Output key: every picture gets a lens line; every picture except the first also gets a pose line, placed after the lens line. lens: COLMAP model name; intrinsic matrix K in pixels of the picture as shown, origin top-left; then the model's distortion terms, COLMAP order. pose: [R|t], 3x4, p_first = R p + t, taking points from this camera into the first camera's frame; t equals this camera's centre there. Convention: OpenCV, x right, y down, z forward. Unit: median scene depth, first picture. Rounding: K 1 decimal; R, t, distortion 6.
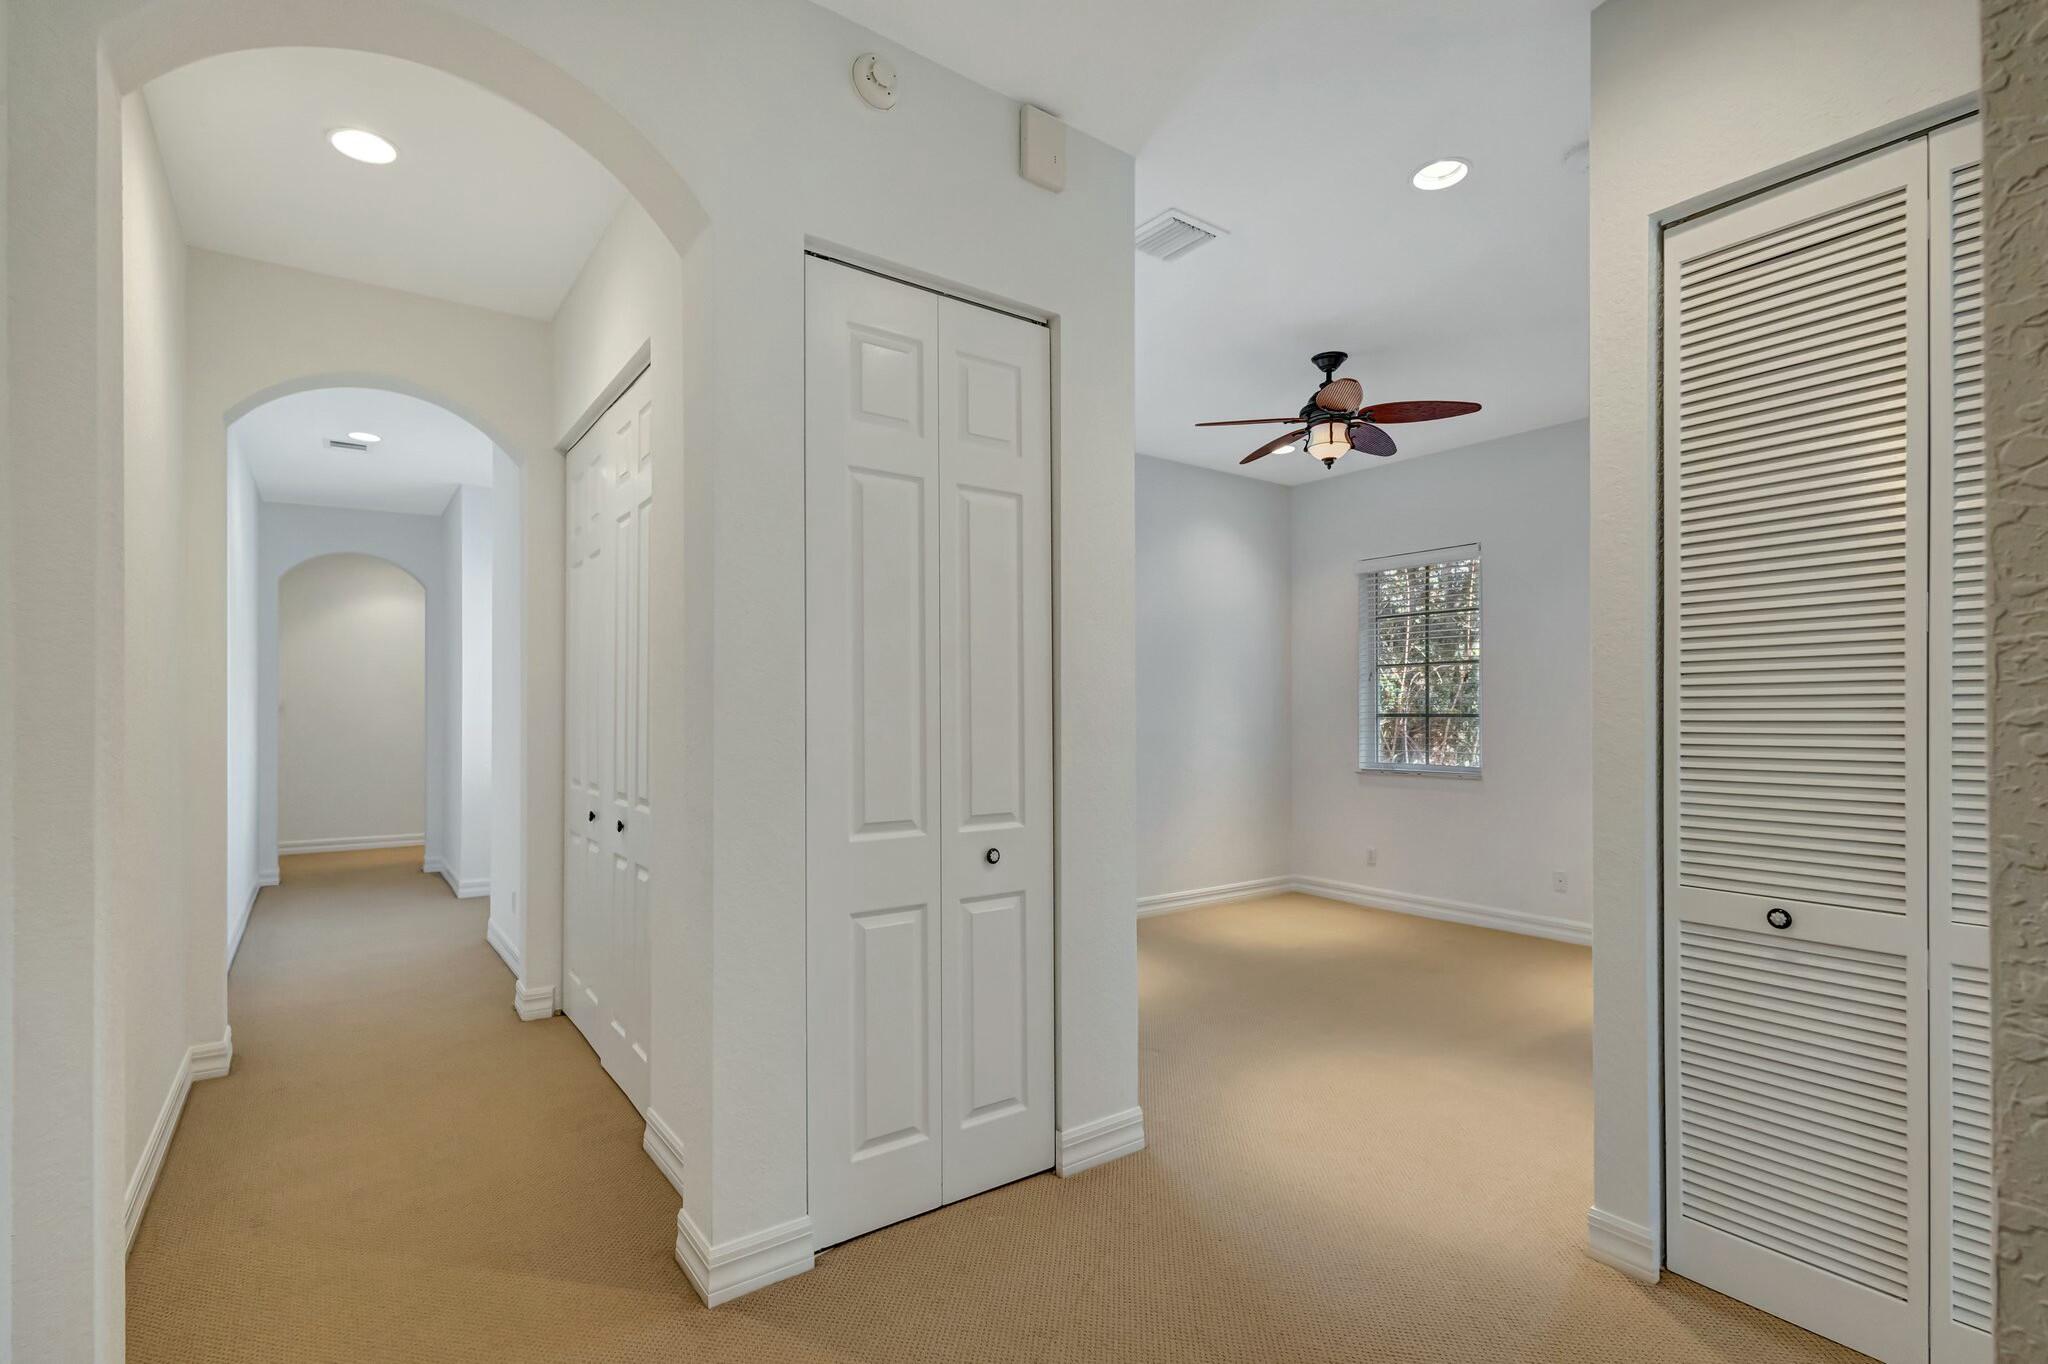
lens RADIAL K [[965.8, 0, 1028.6], [0, 965.8, 707.0], [0, 0, 1]] dist [0.006143, -0.000382]
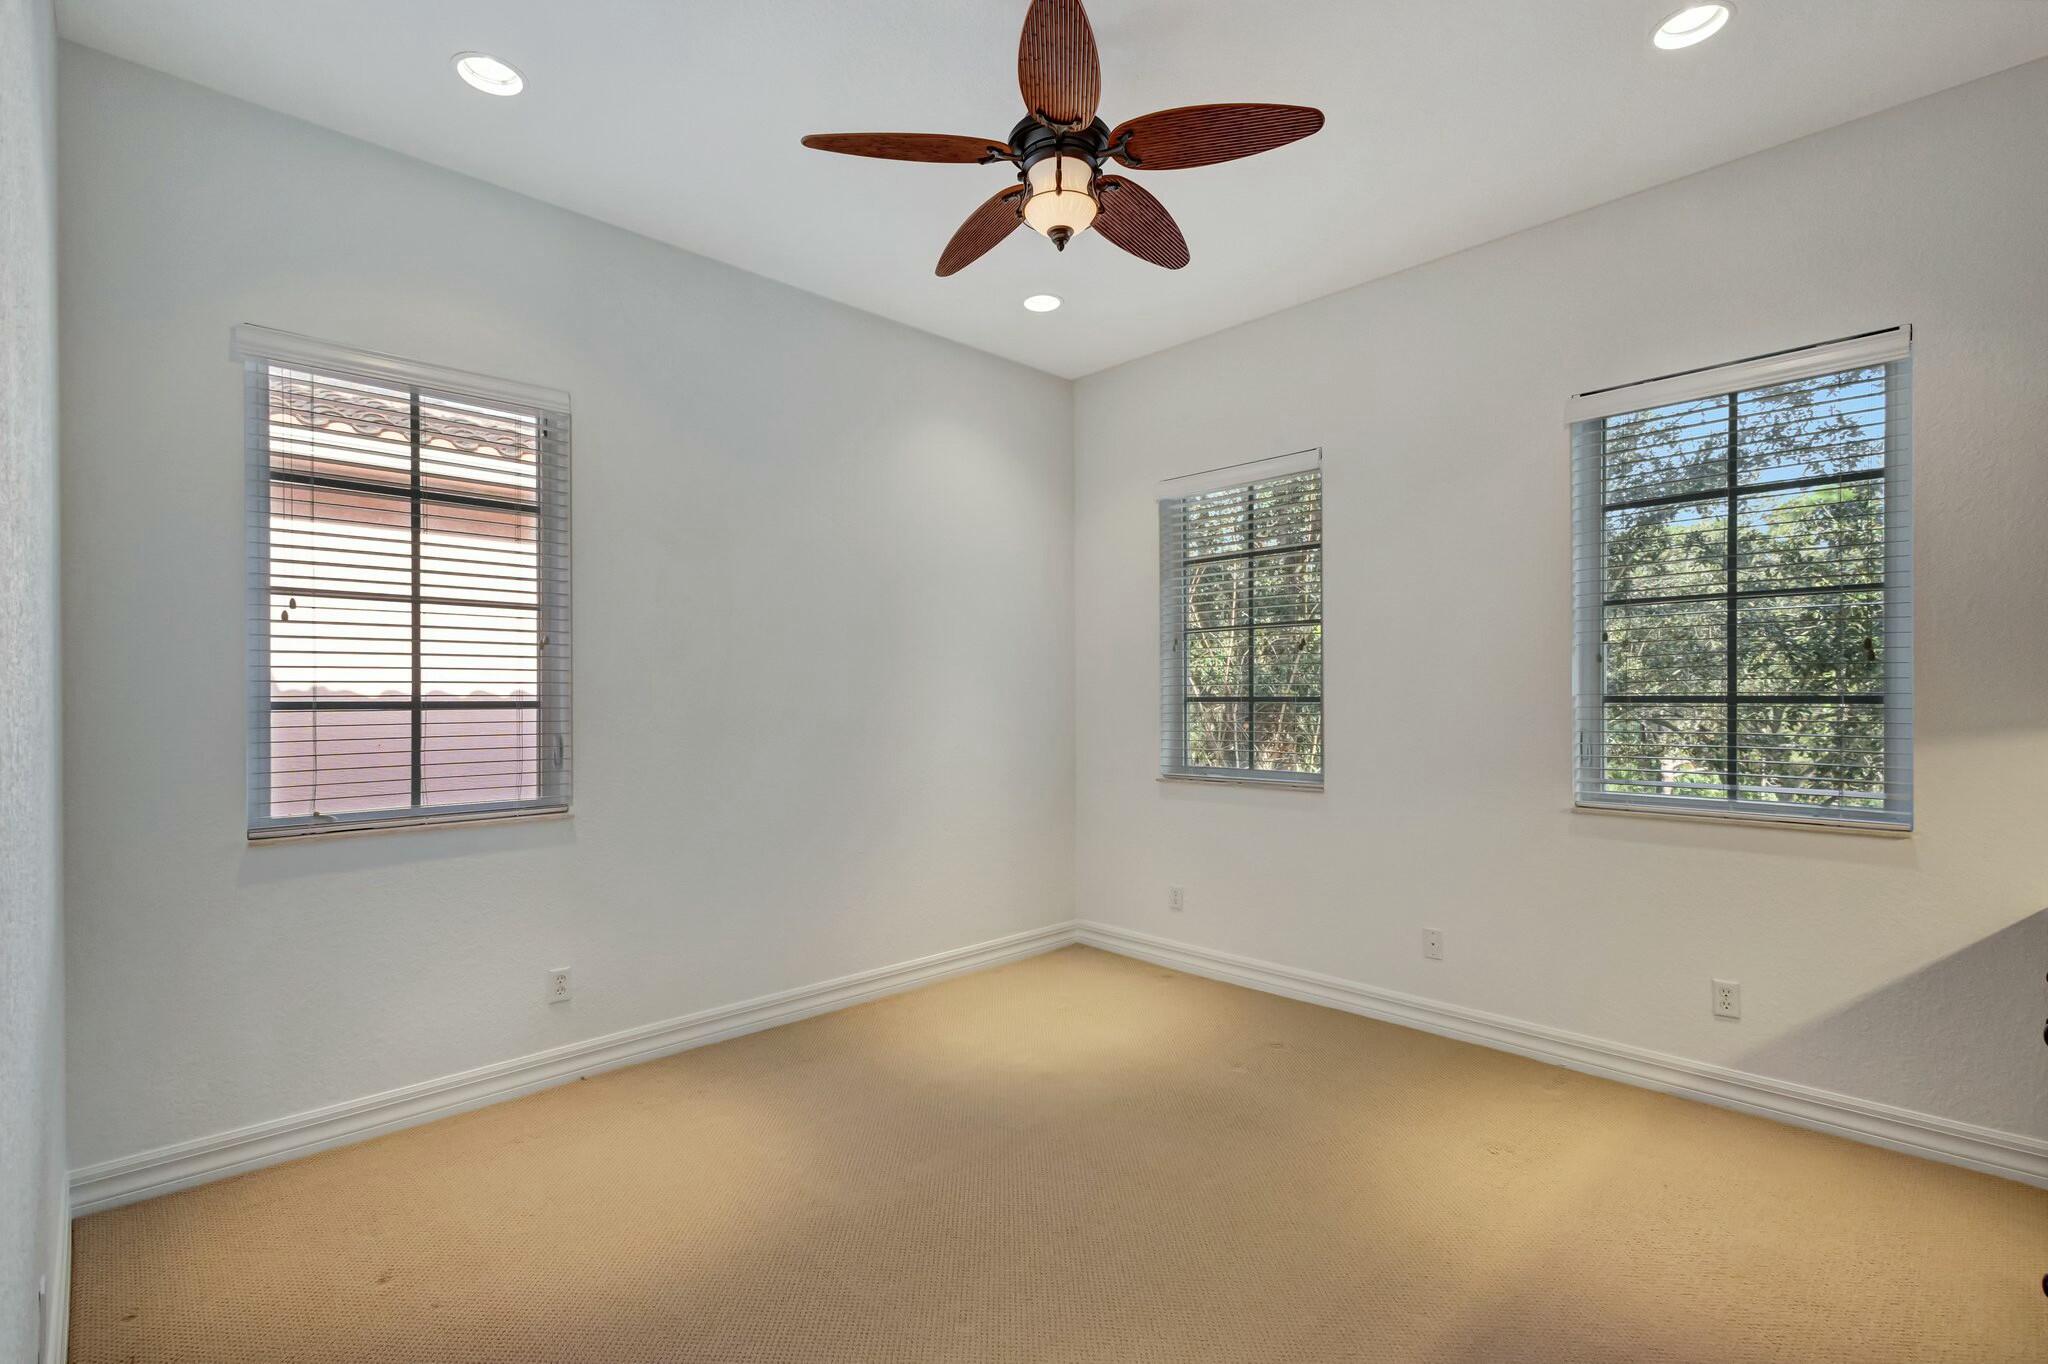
lens RADIAL K [[952.7, 0, 1027.8], [0, 952.7, 695.7], [0, 0, 1]] dist [0.003458, 0.000126]
pose [[0.990626, -0.001651, 0.136592, 0.151650], [0.001083, 0.999990, 0.004232, 0.003048], [-0.136597, -0.004045, 0.990618, 0.323242]]
